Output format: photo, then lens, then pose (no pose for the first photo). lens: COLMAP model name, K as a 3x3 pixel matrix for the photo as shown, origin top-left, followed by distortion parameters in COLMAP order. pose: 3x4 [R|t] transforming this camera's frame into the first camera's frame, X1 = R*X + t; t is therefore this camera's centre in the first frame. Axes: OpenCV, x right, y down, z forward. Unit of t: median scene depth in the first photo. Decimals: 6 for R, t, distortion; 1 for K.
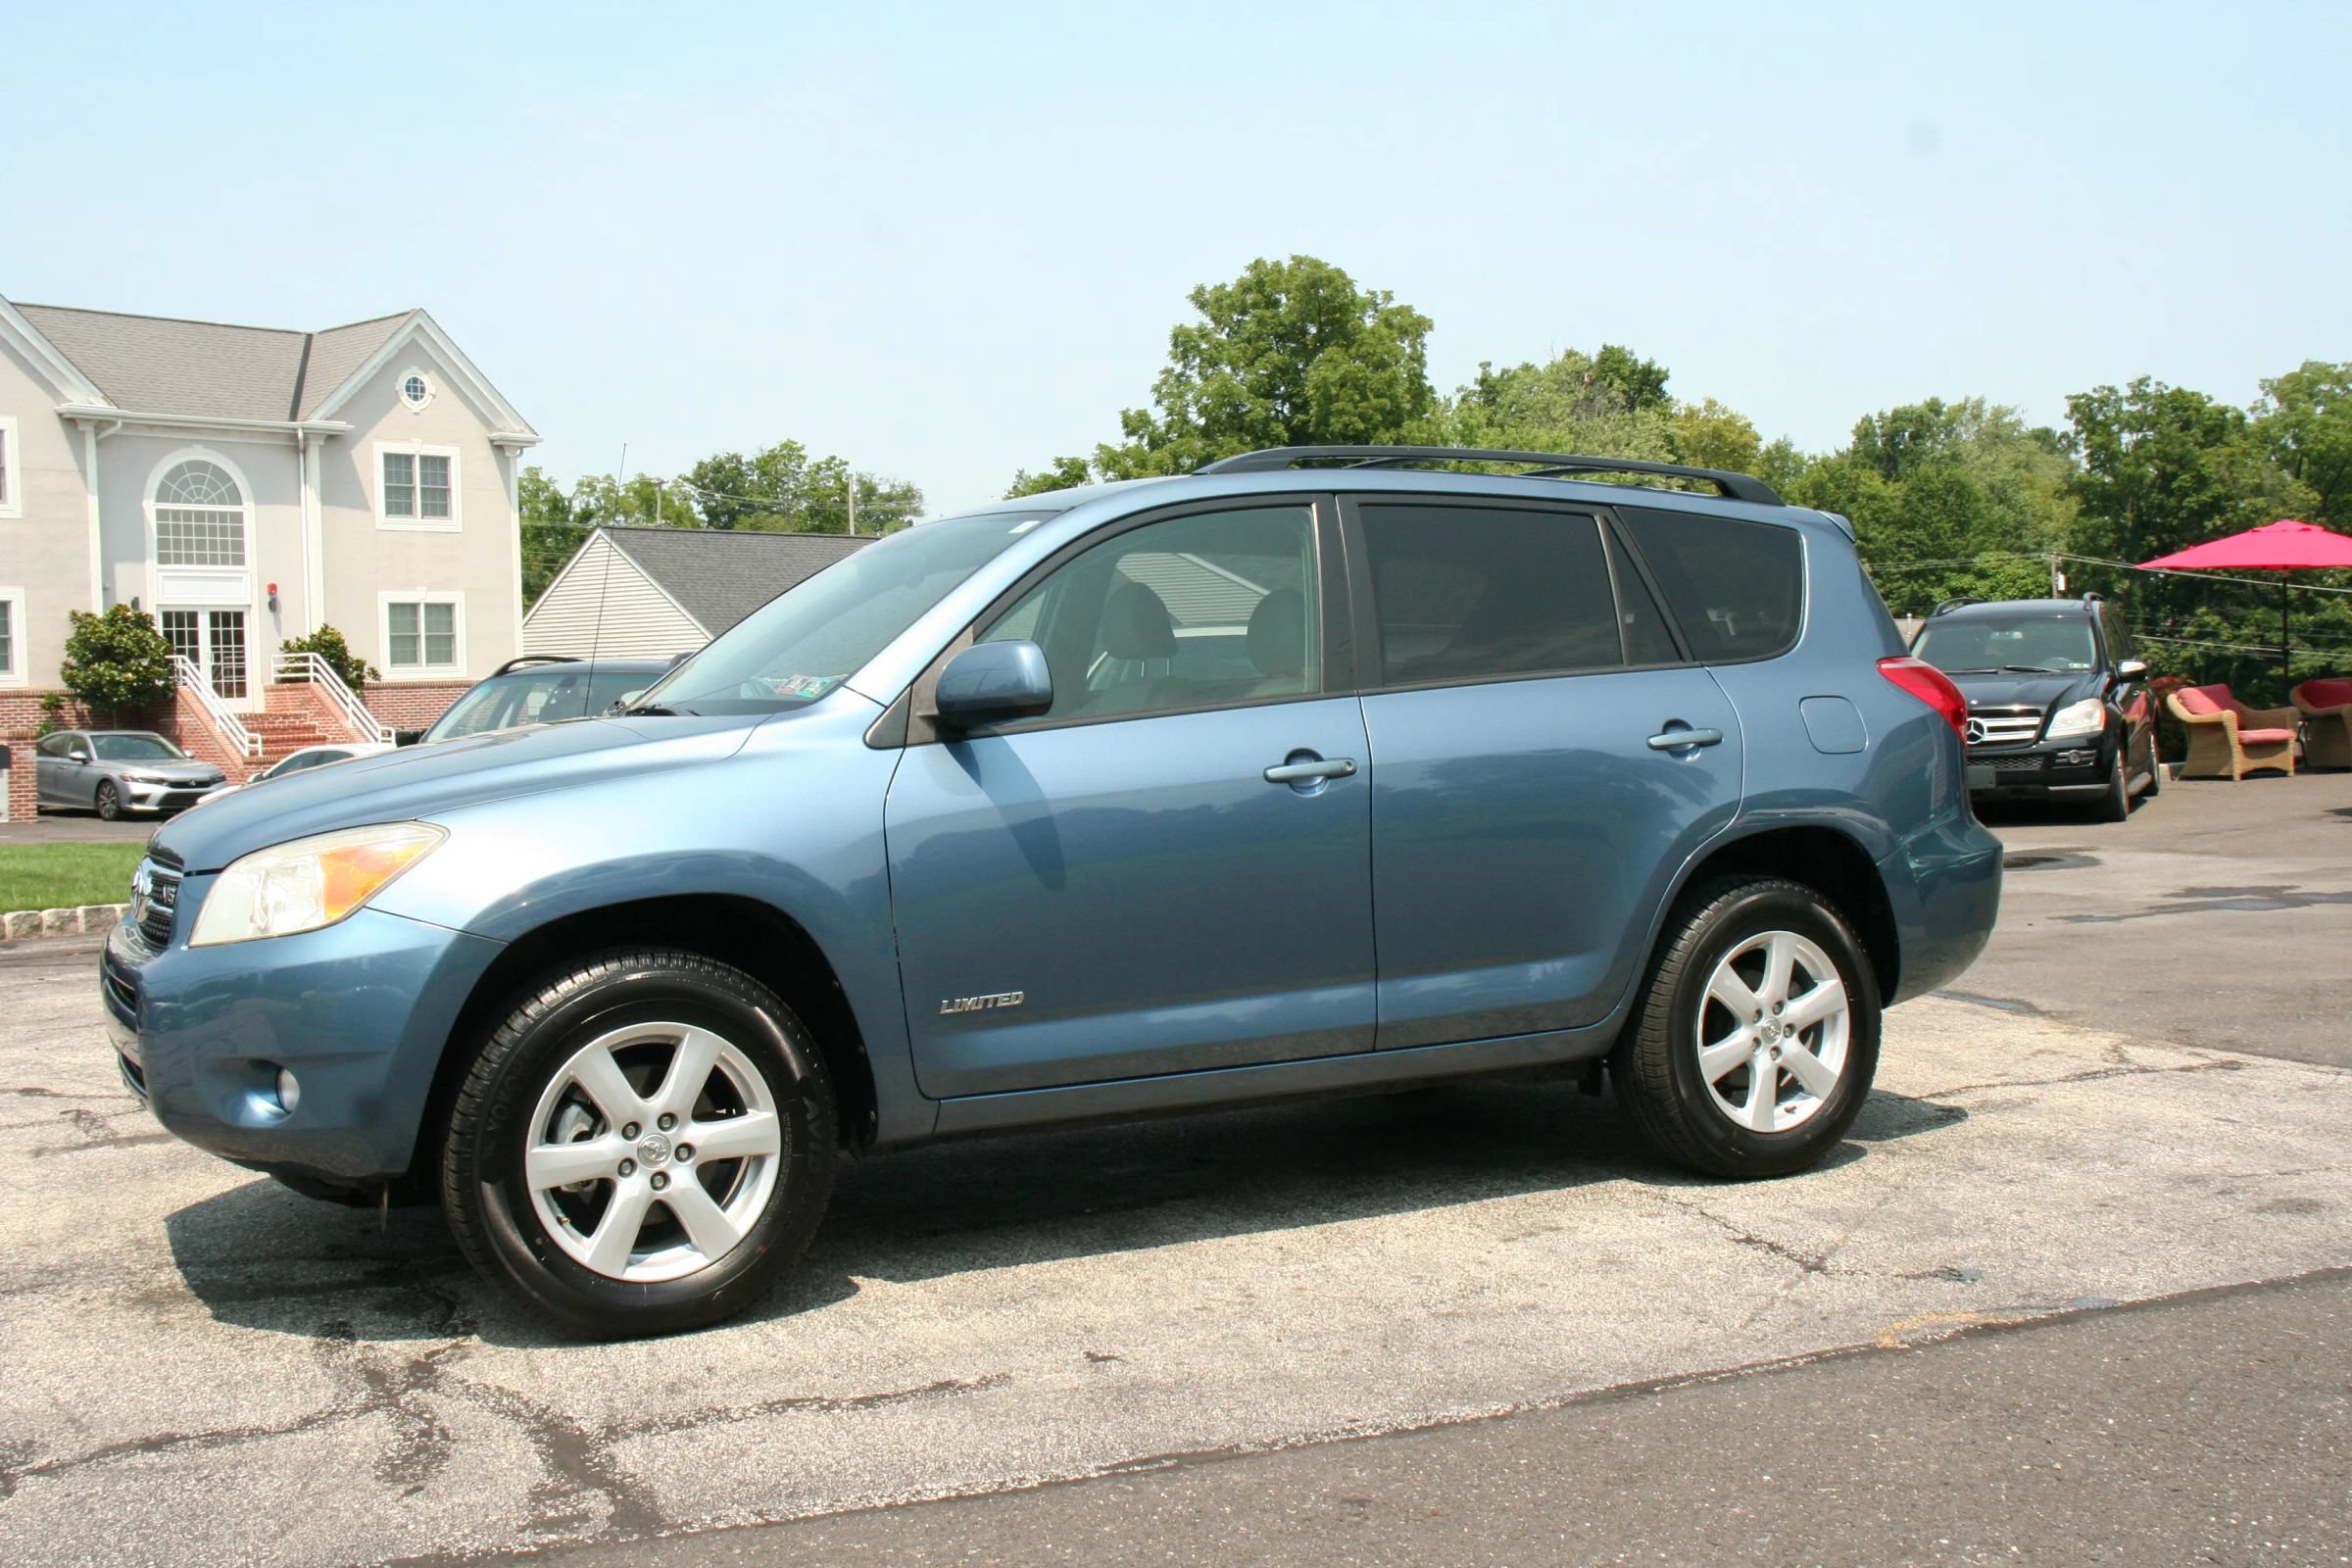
lens RADIAL K [[2419.6, 0, 1197.4], [0, 2419.6, 798.0], [0, 0, 1]] dist [-0.043772, 0.000000]
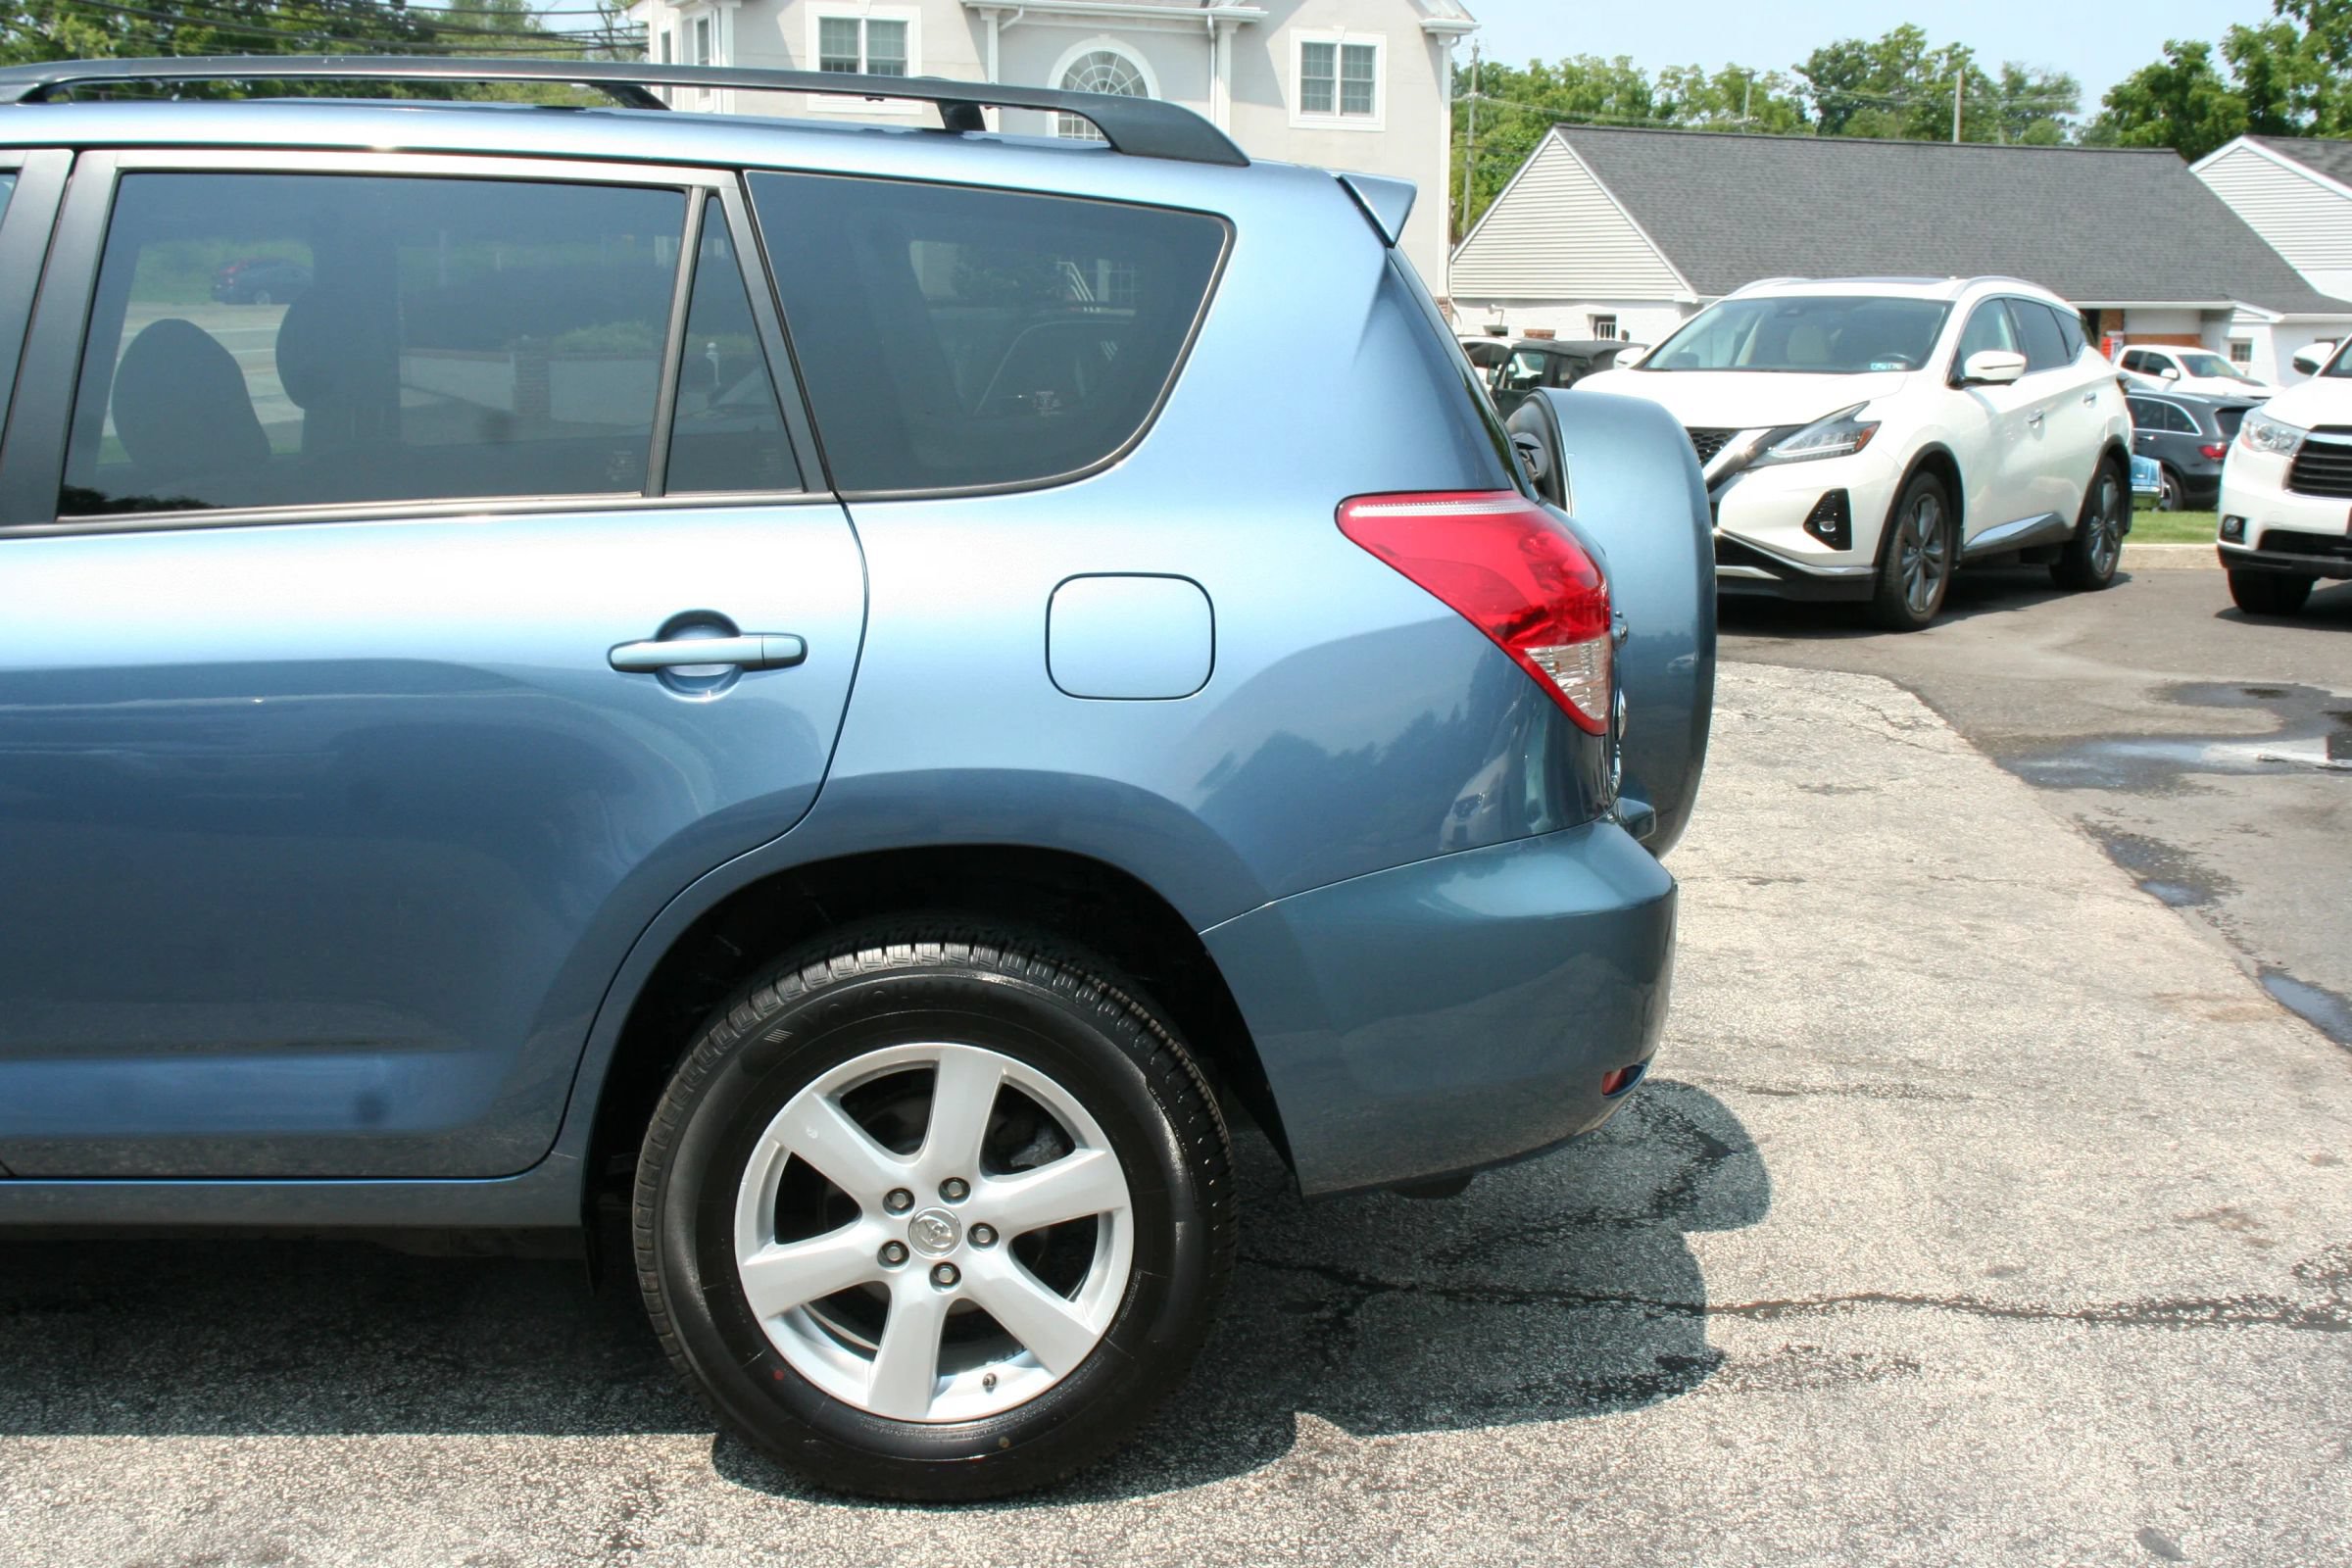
lens RADIAL K [[2566.7, 0, 1179.2], [0, 2566.7, 776.0], [0, 0, 1]] dist [-0.027309, 0.000000]
pose [[0.888488, 0.117554, -0.443587, 0.525904], [-0.054951, 0.986932, 0.151481, -0.085075], [0.455597, -0.110214, 0.883337, 0.572530]]
